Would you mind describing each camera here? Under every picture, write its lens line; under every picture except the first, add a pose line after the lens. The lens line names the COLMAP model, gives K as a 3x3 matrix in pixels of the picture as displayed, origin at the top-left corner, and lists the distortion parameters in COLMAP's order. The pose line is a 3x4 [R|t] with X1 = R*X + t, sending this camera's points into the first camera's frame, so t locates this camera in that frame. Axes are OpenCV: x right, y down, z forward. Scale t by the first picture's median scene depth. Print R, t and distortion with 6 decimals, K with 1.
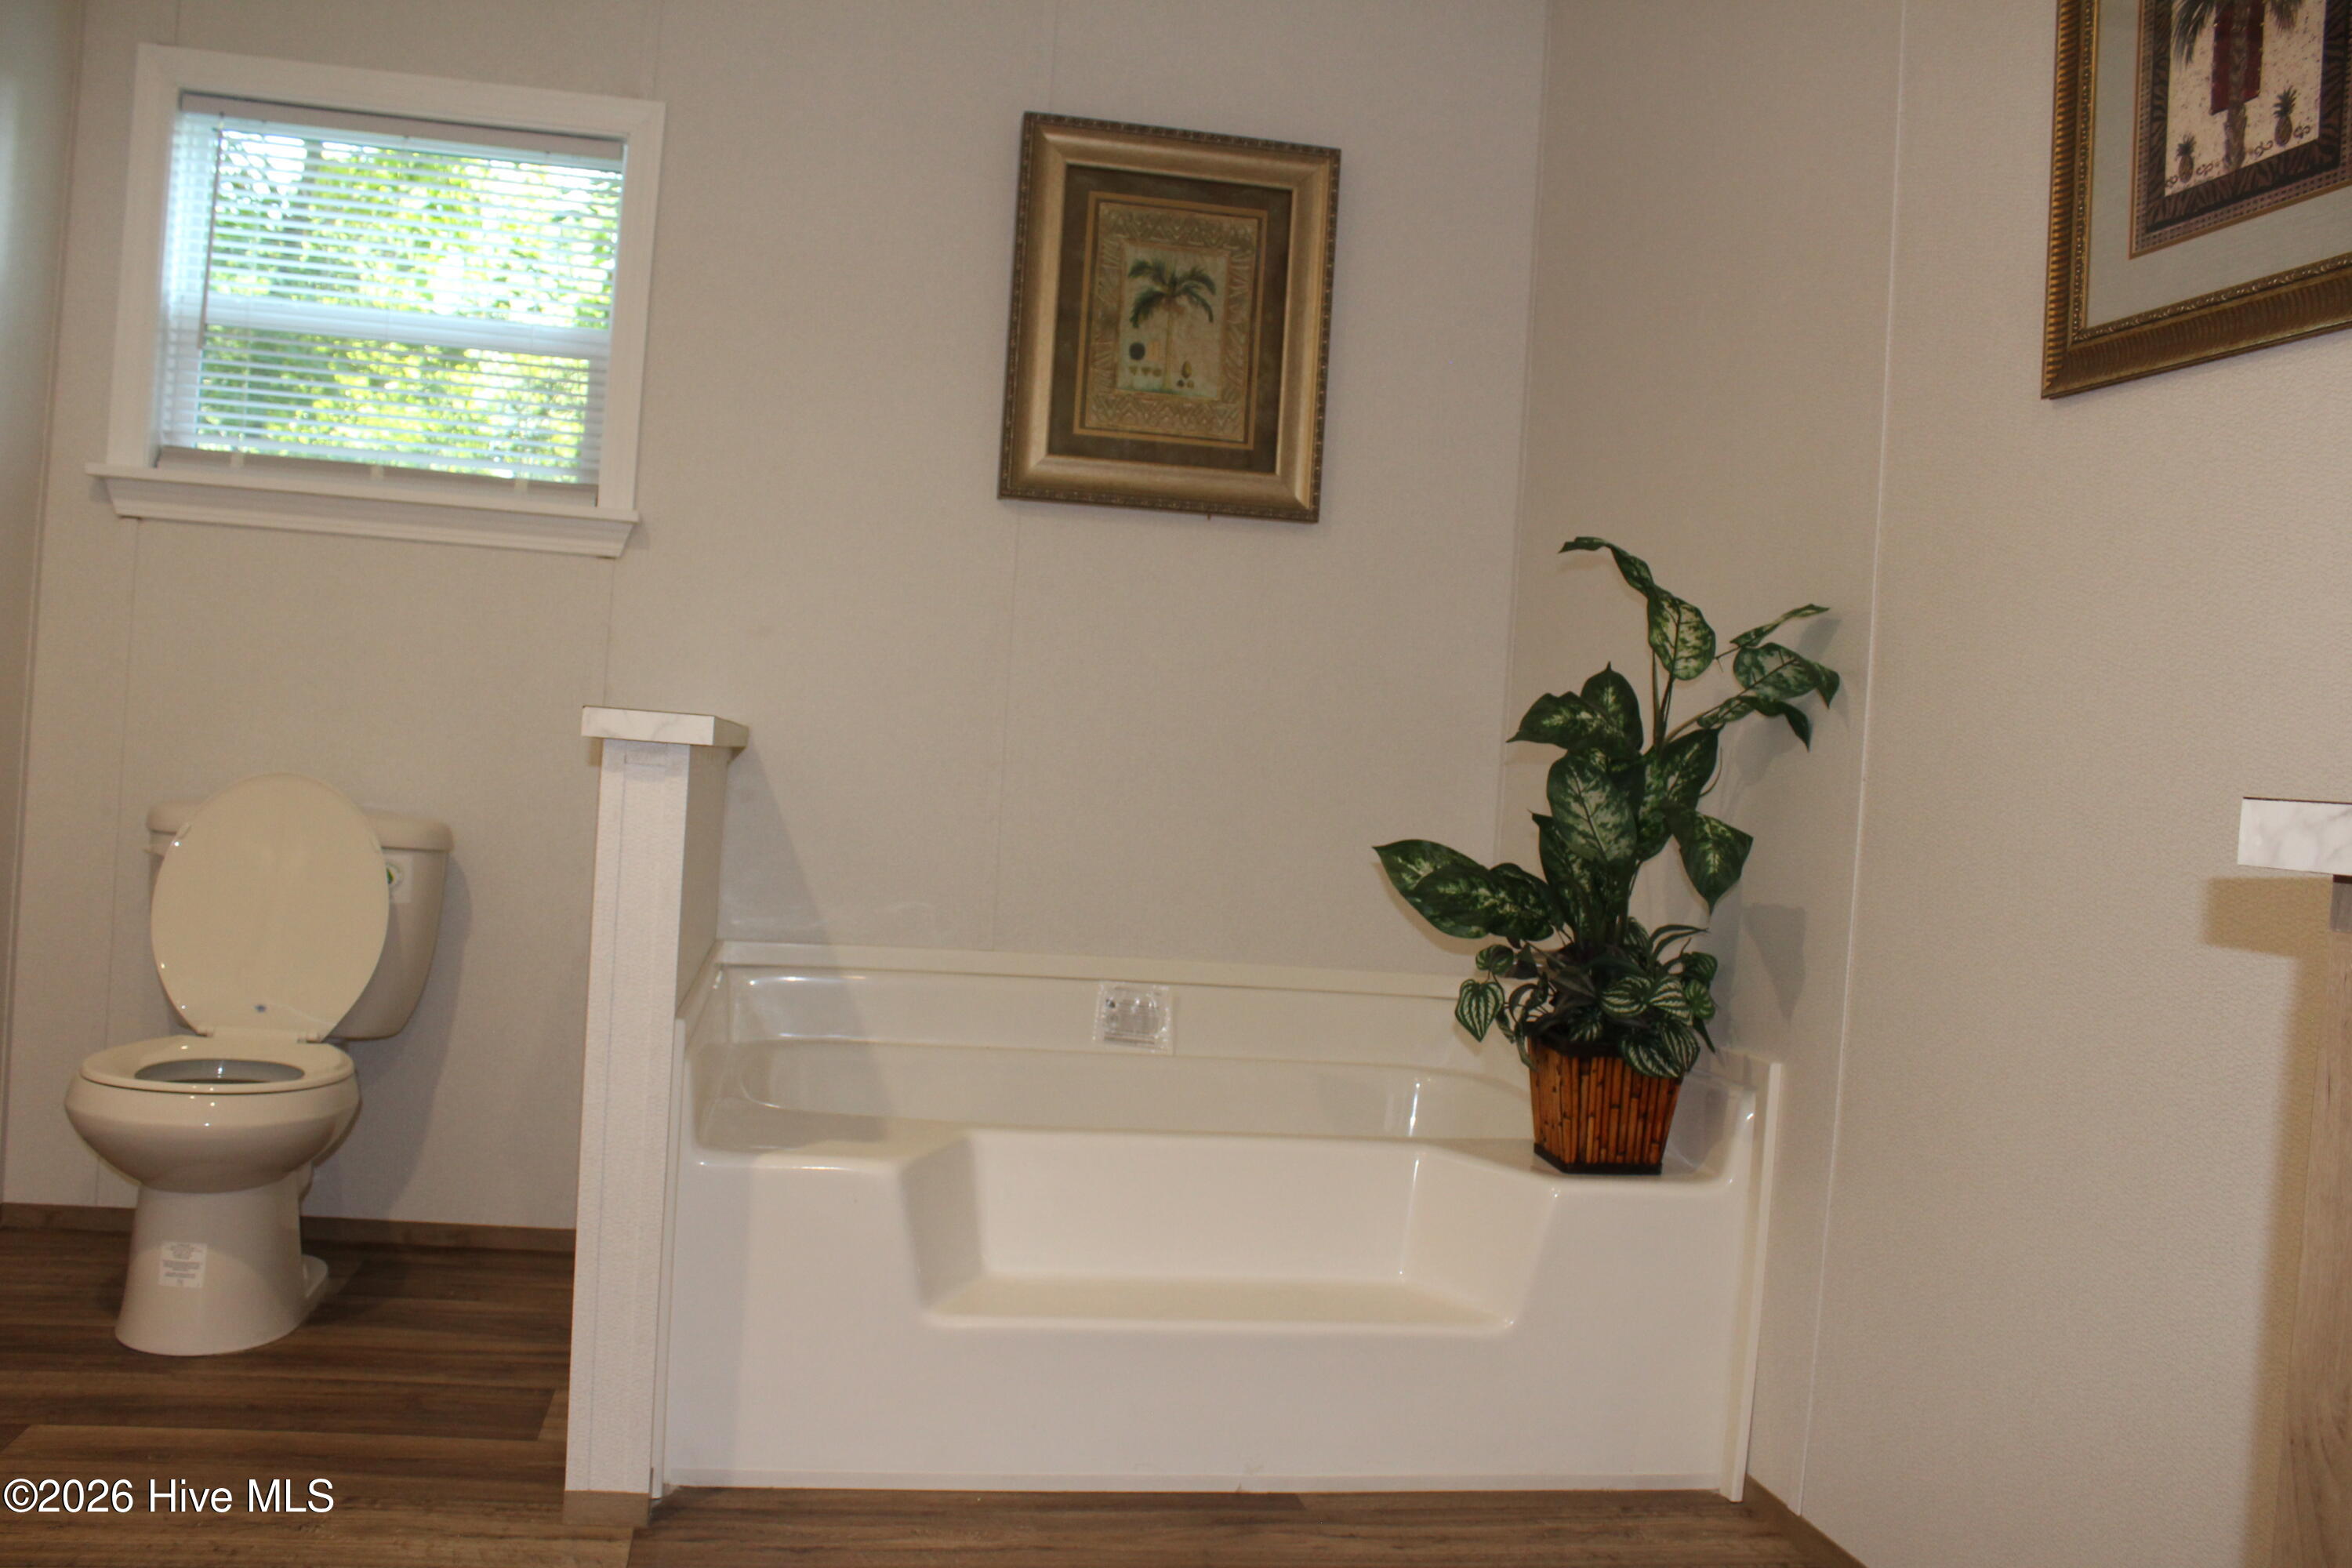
lens RADIAL K [[1950.3, 0, 1156.8], [0, 1950.3, 789.3], [0, 0, 1]] dist [-0.166215, 0.149235]
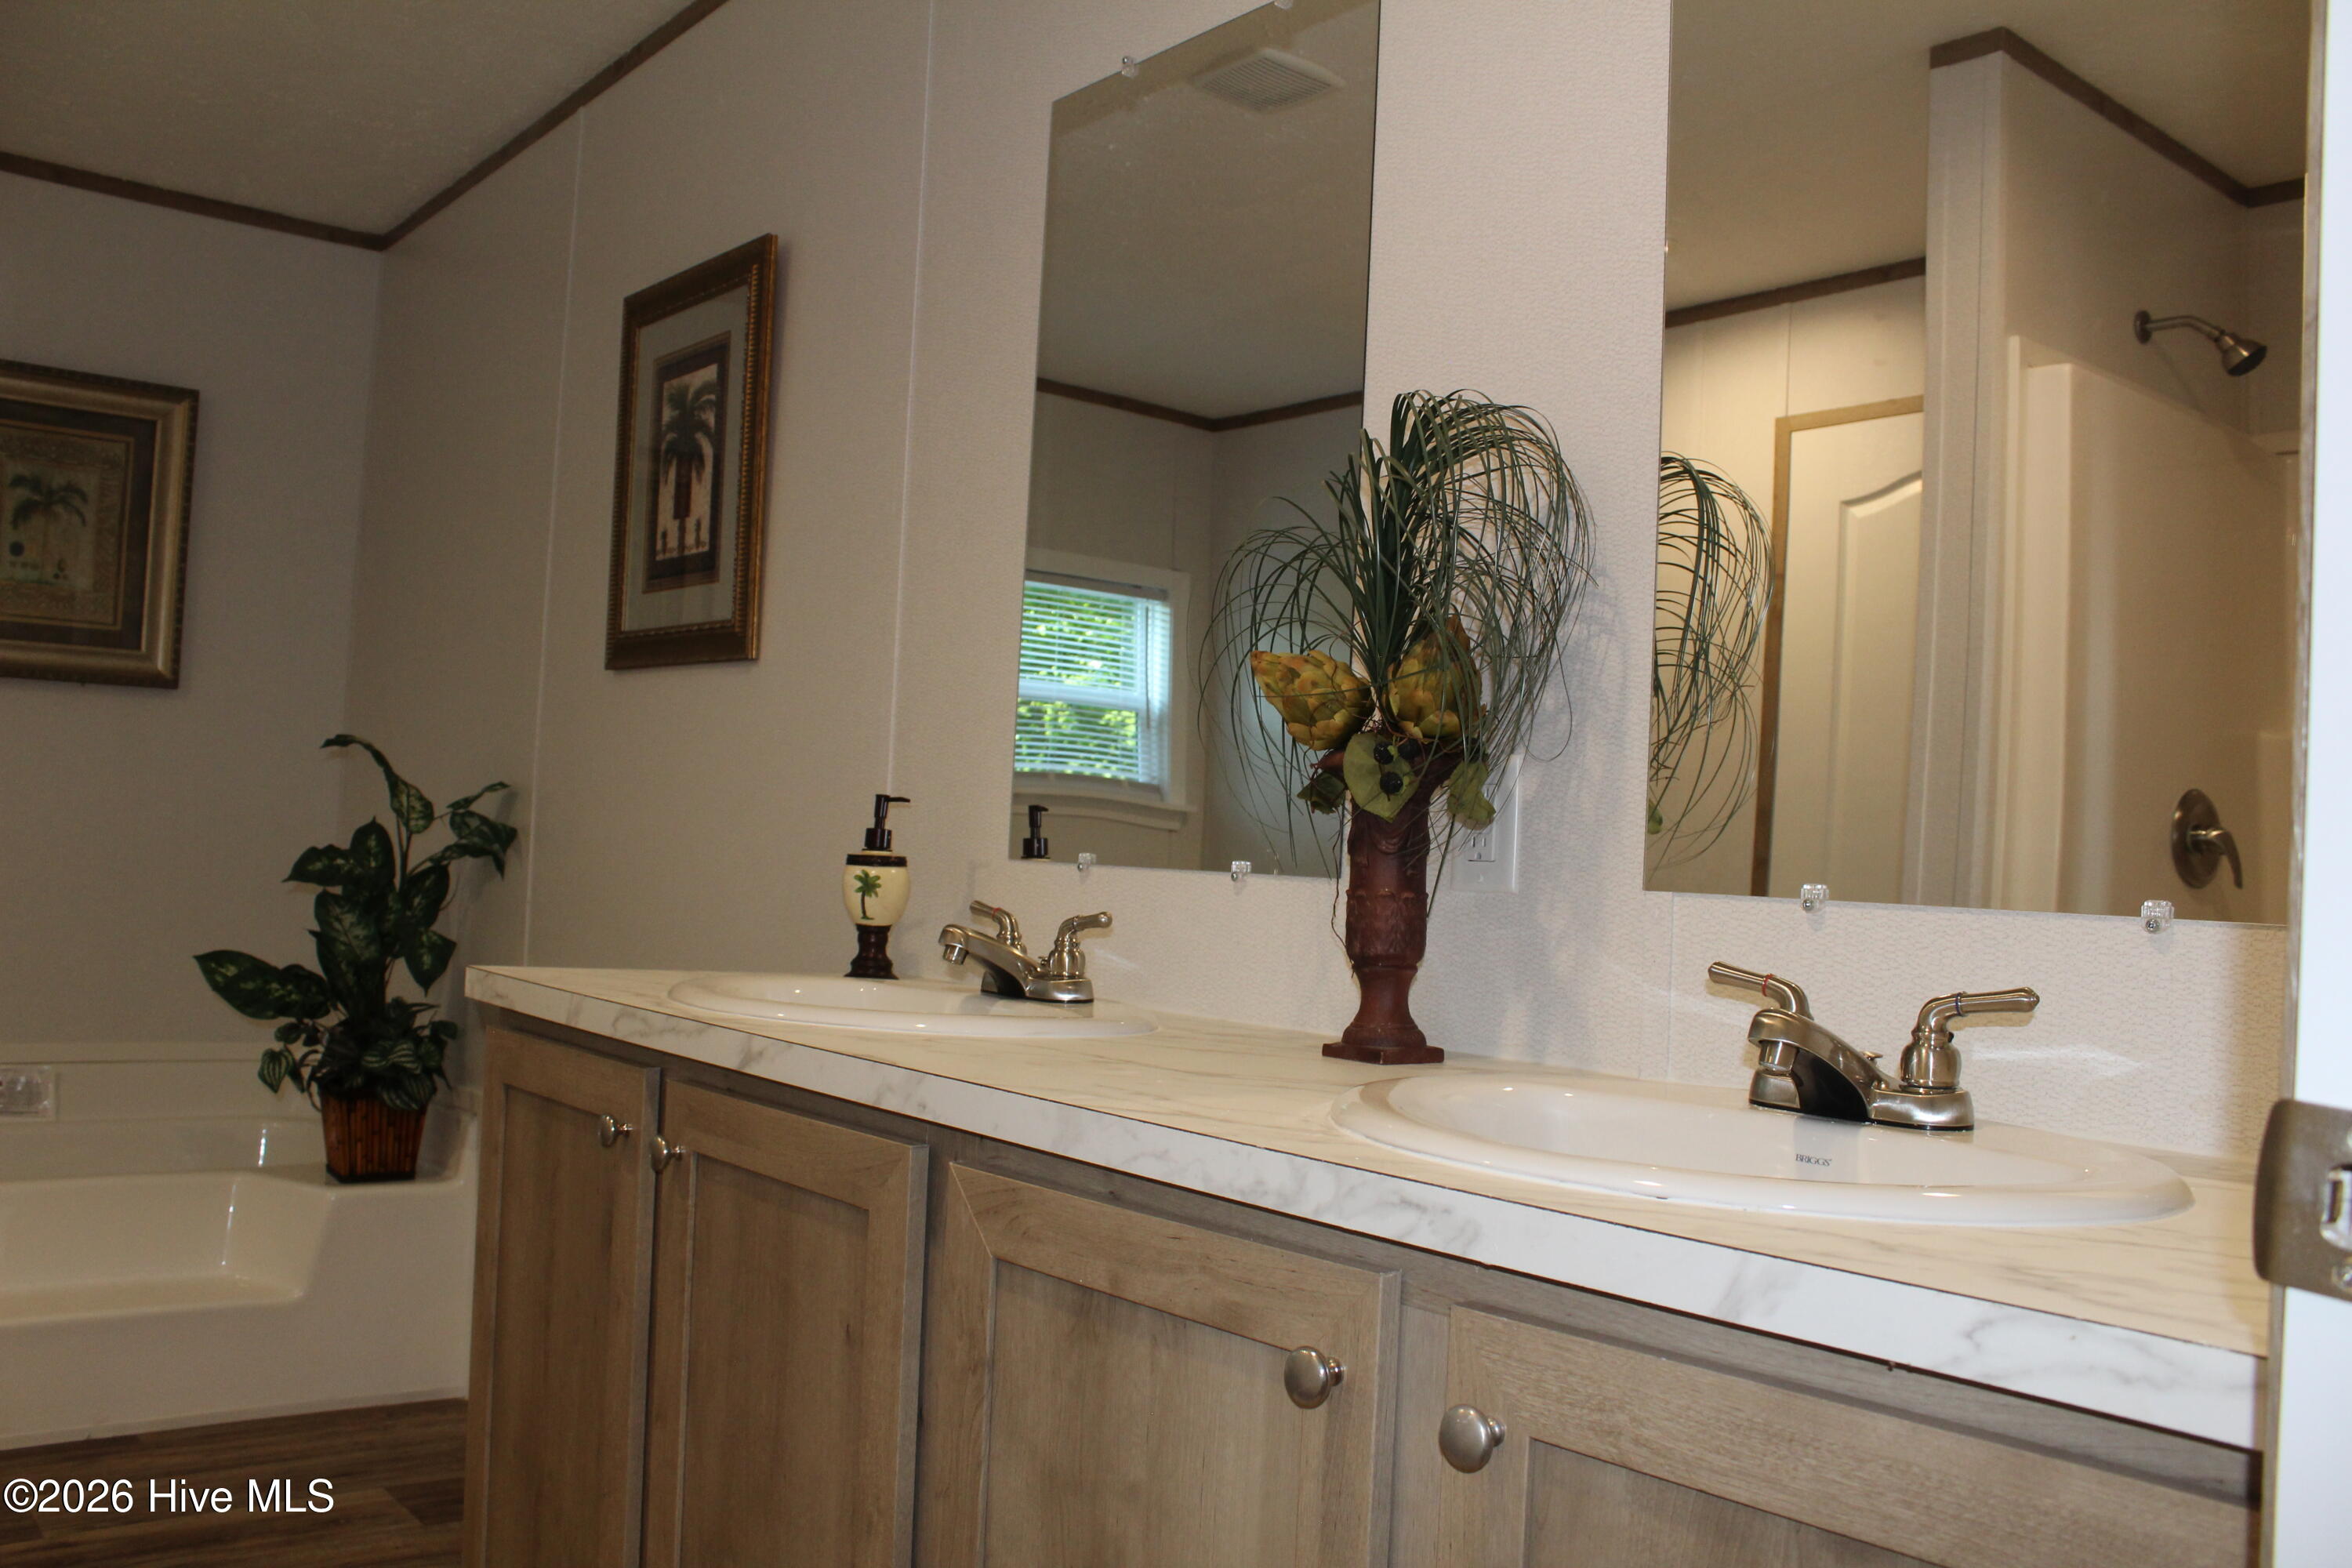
lens RADIAL K [[1950.3, 0, 1156.8], [0, 1950.3, 789.3], [0, 0, 1]] dist [-0.166215, 0.149235]
pose [[0.879391, -0.009777, 0.475999, 0.079400], [0.019461, 0.999692, -0.015421, -0.055185], [-0.475702, 0.022824, 0.879311, -0.502377]]
